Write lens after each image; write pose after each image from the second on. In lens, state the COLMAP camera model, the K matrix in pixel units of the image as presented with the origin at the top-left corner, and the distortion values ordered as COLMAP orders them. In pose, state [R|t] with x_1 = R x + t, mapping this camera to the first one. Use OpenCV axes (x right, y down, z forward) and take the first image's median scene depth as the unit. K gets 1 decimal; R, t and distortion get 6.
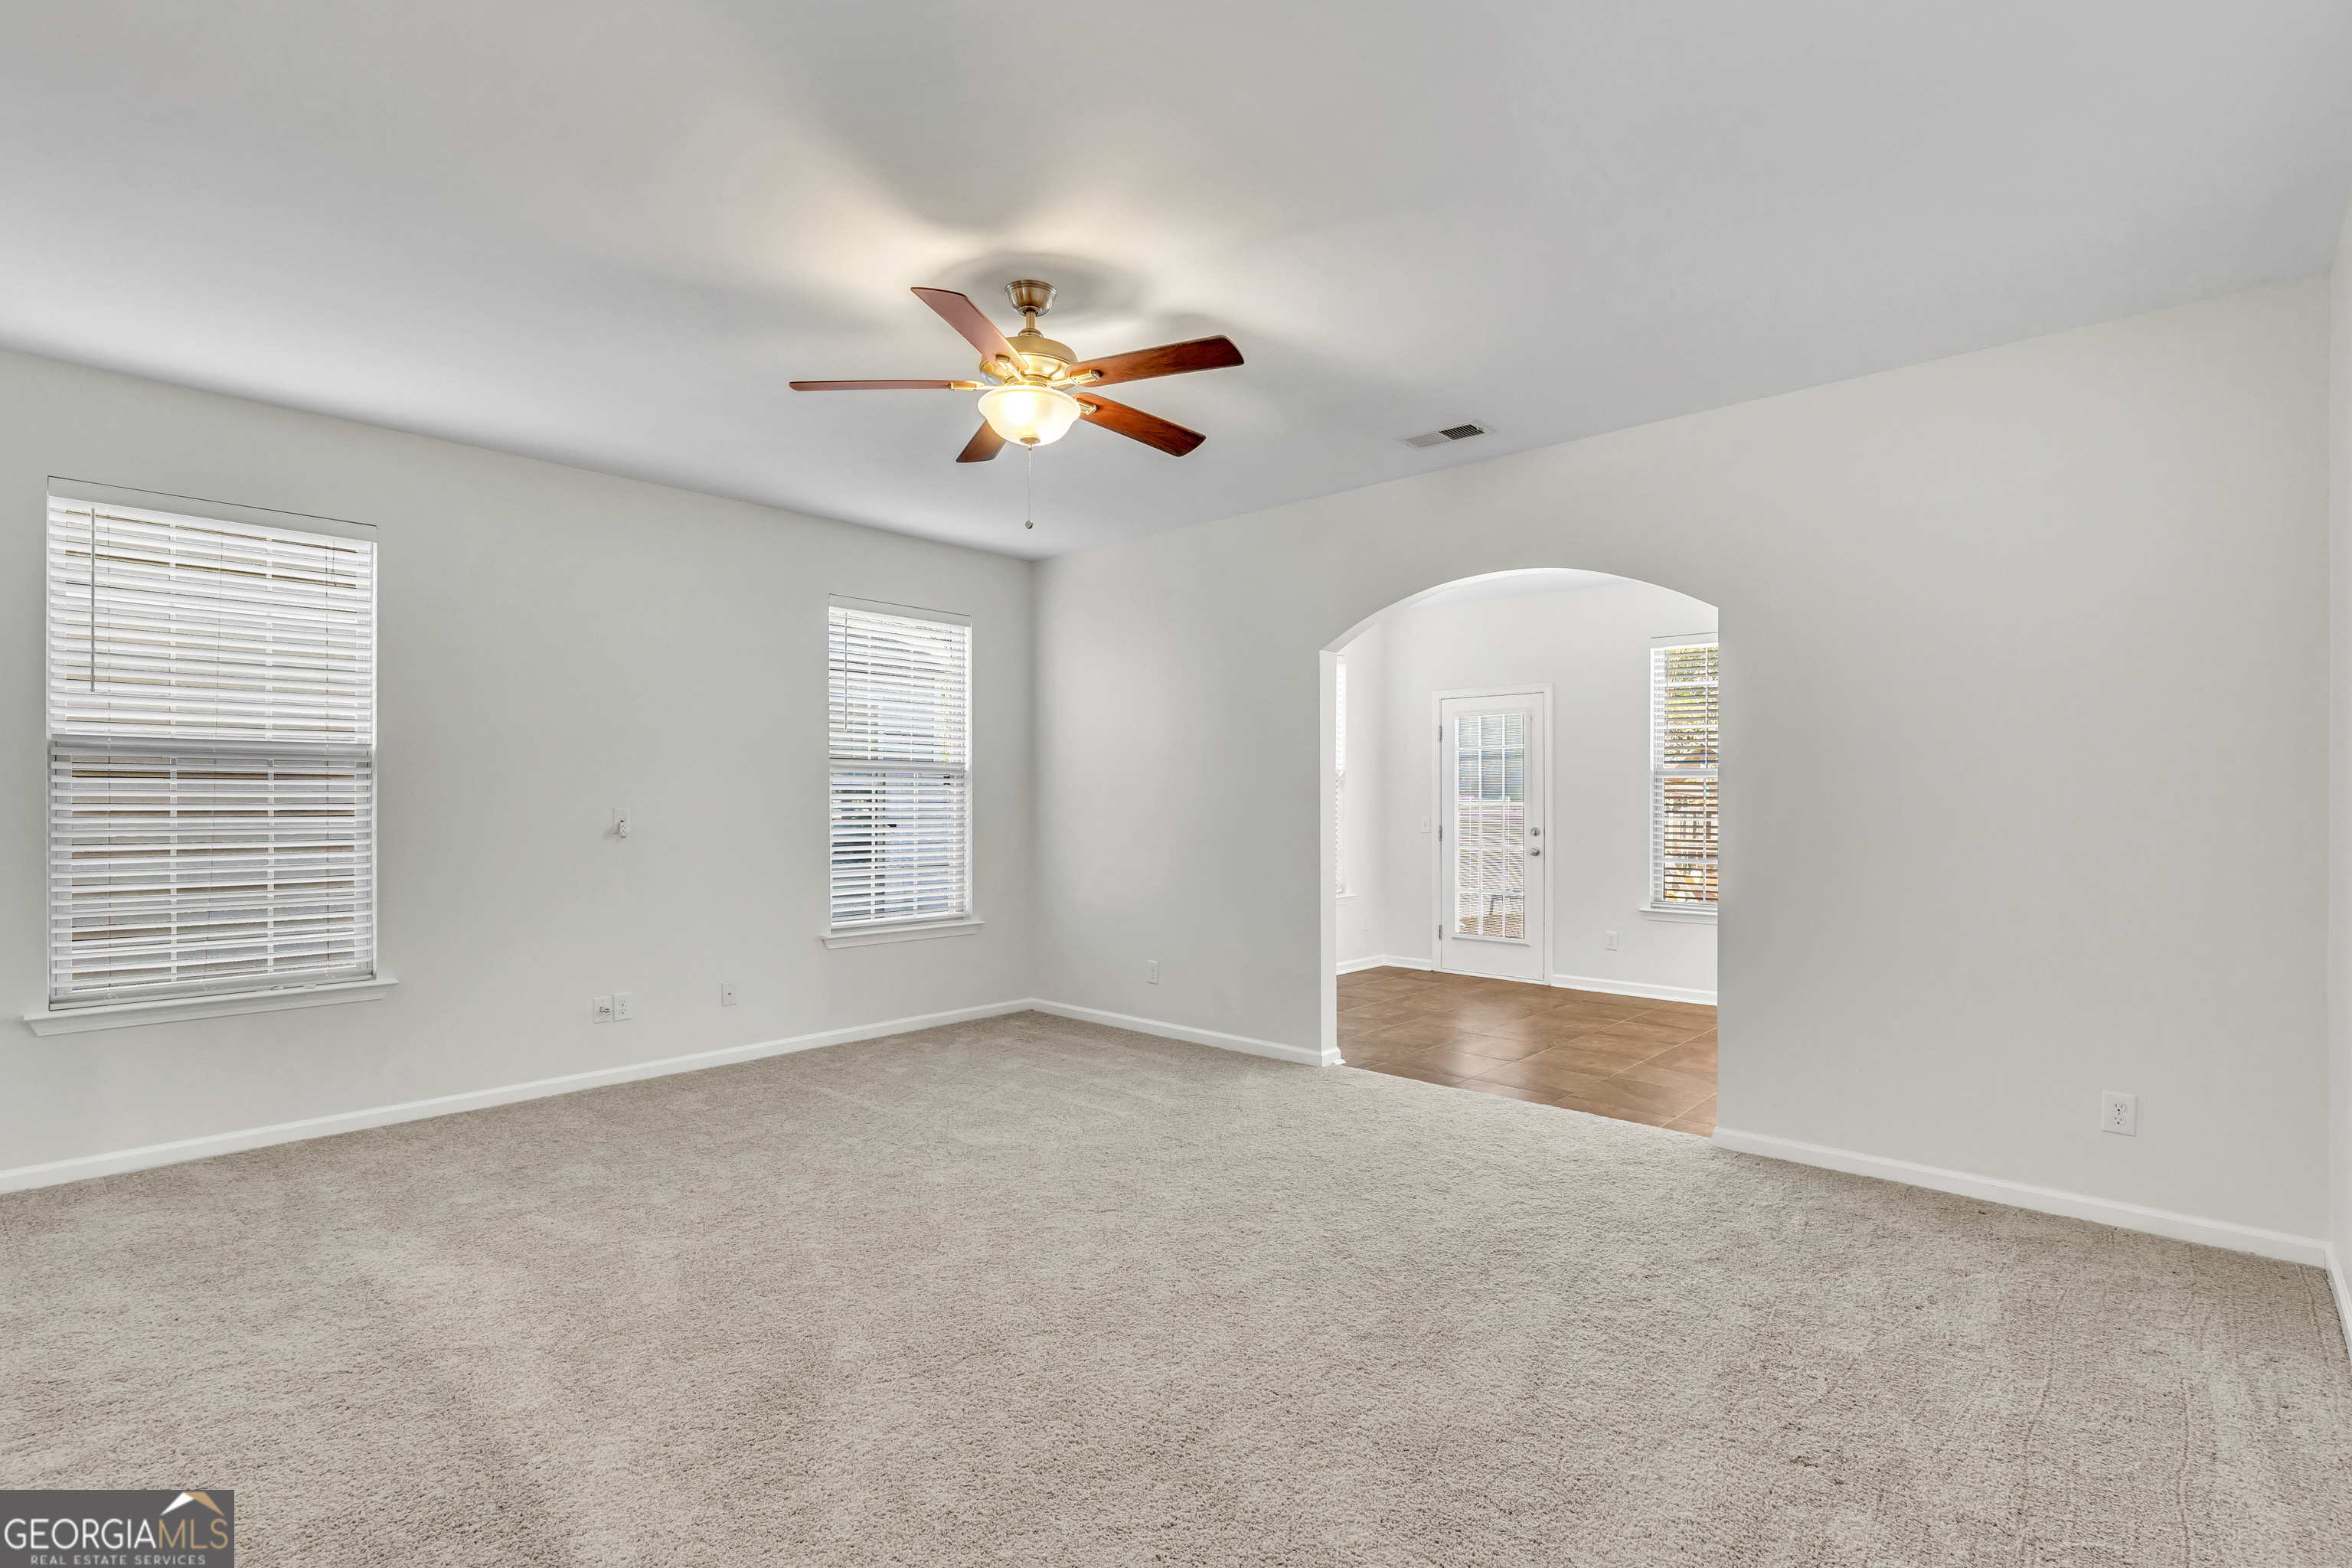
lens RADIAL K [[1050.5, 0, 1187.7], [0, 1050.5, 798.3], [0, 0, 1]] dist [-0.000363, -0.000076]
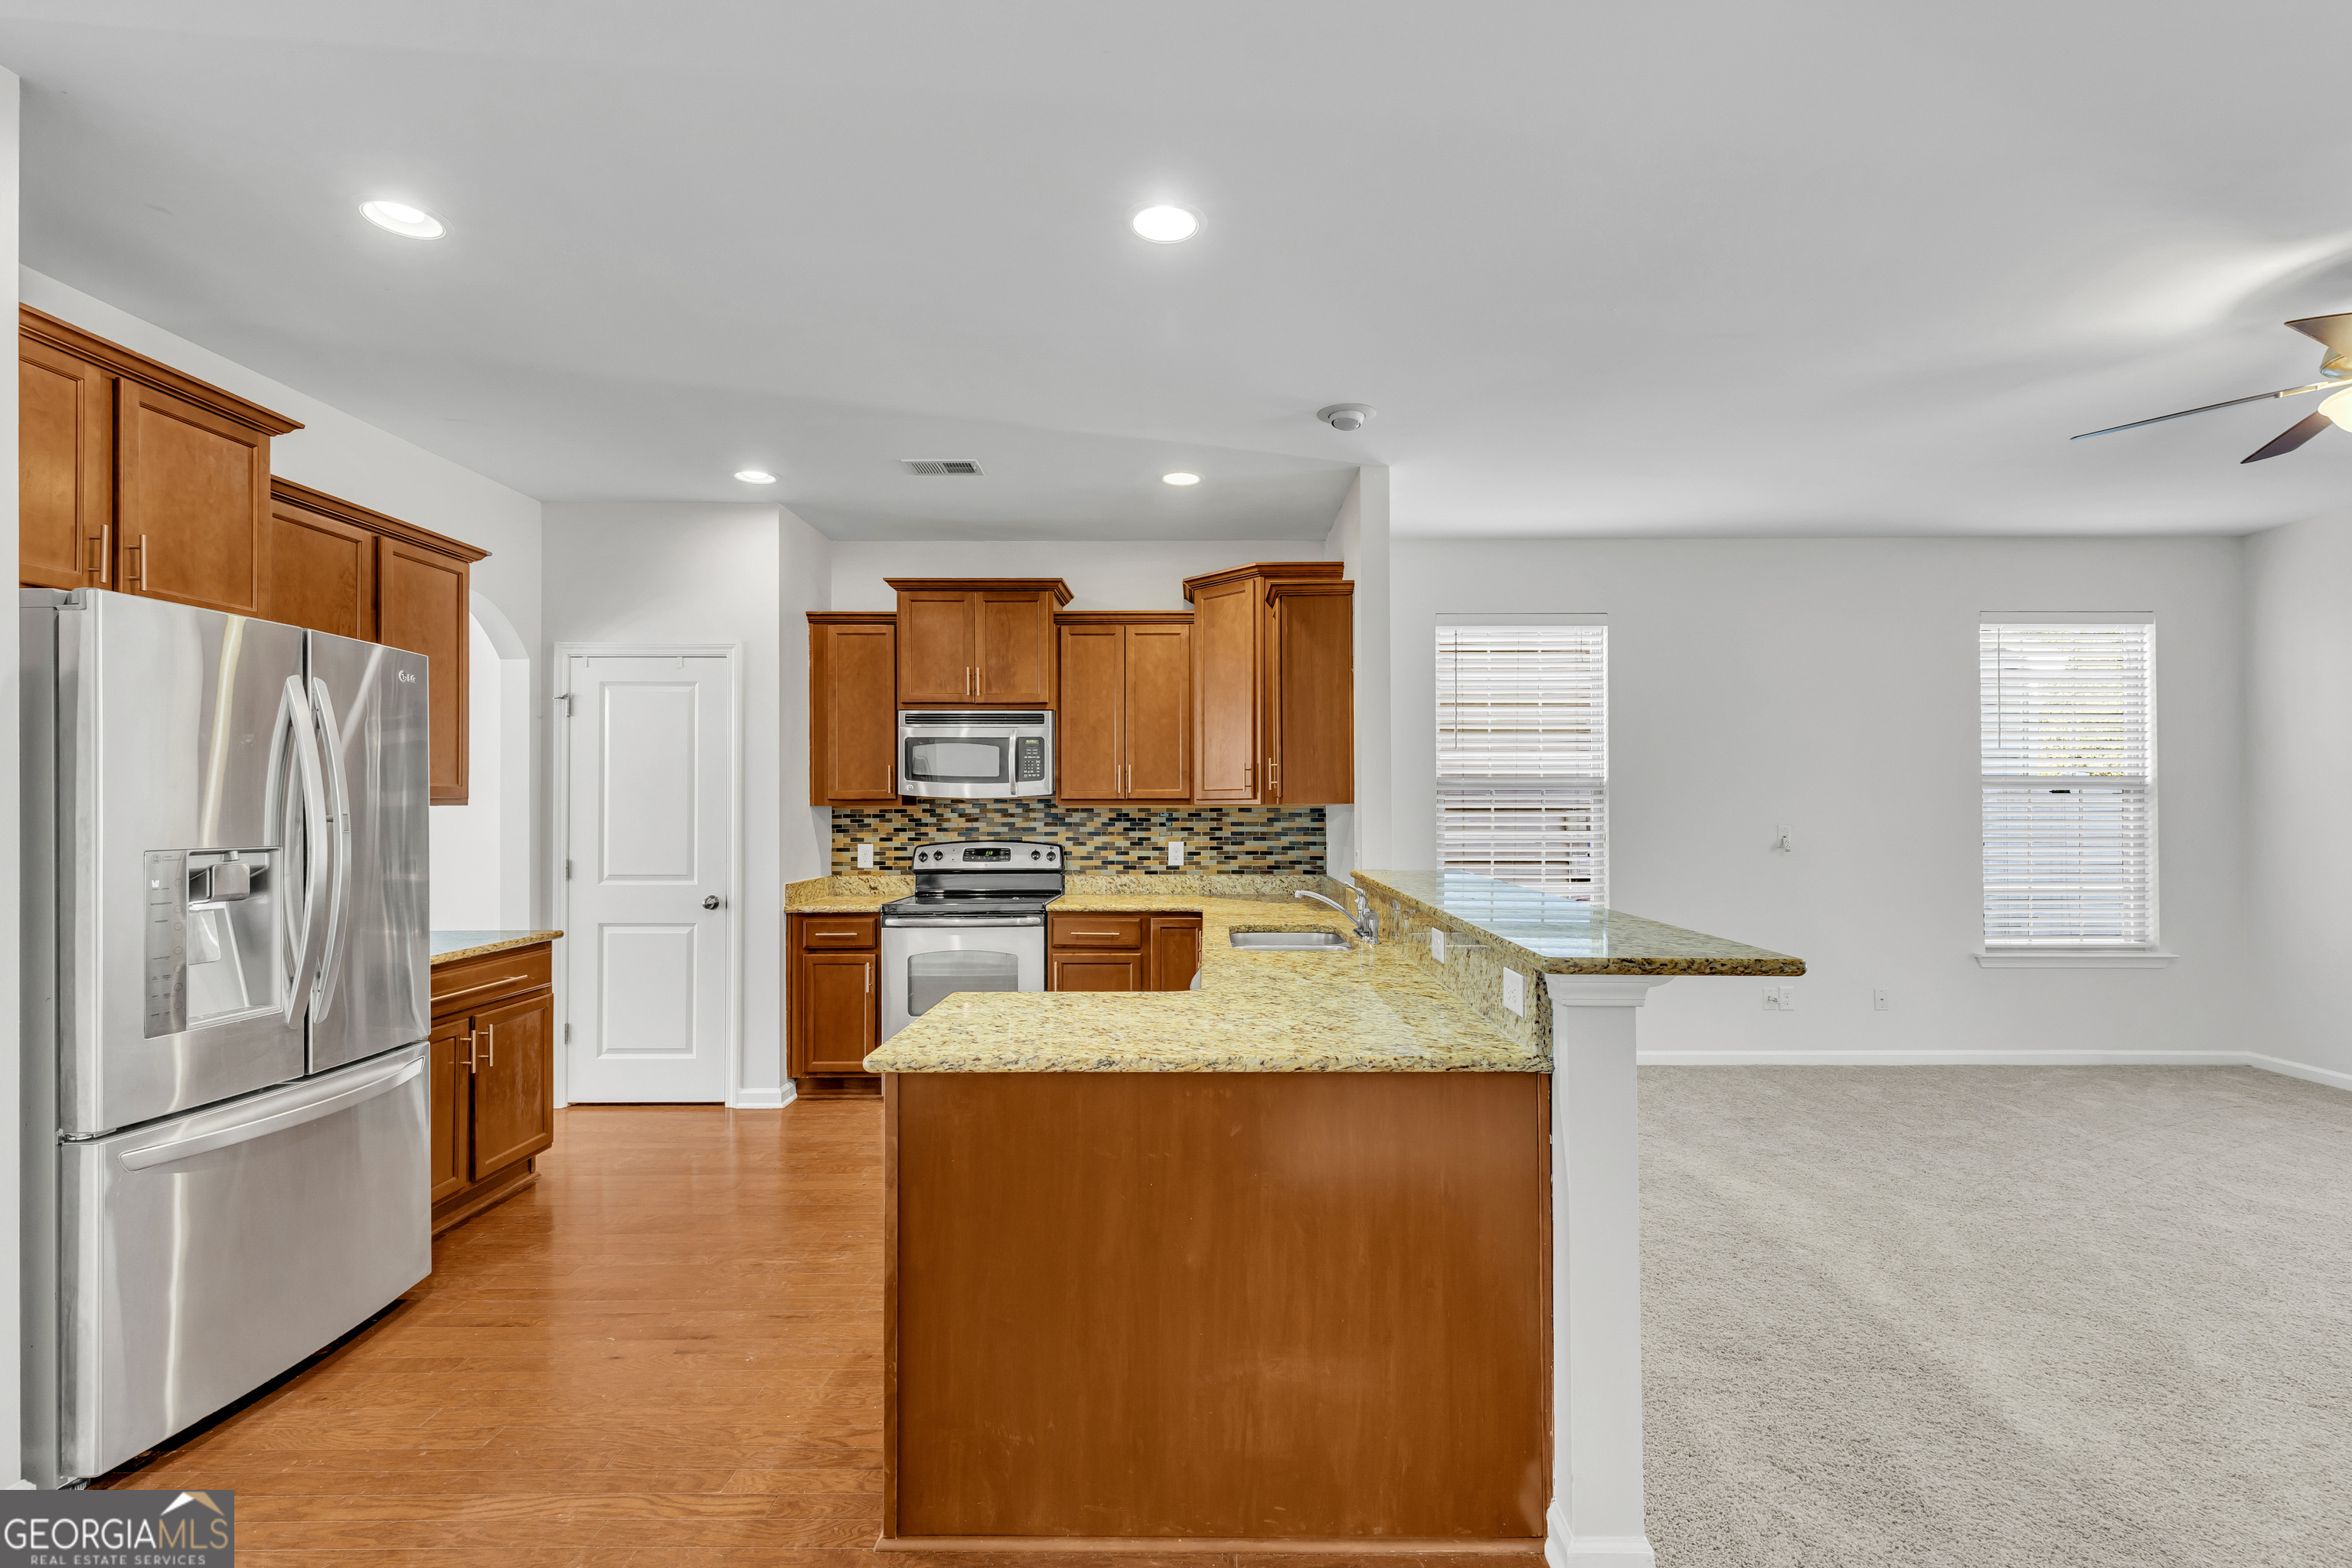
lens RADIAL K [[1050.5, 0, 1187.7], [0, 1050.5, 798.3], [0, 0, 1]] dist [-0.000363, -0.000076]
pose [[0.682402, -0.008134, -0.730932, -0.164854], [0.005216, 0.999967, -0.006258, -0.019242], [0.730958, 0.000458, 0.682422, -0.301165]]
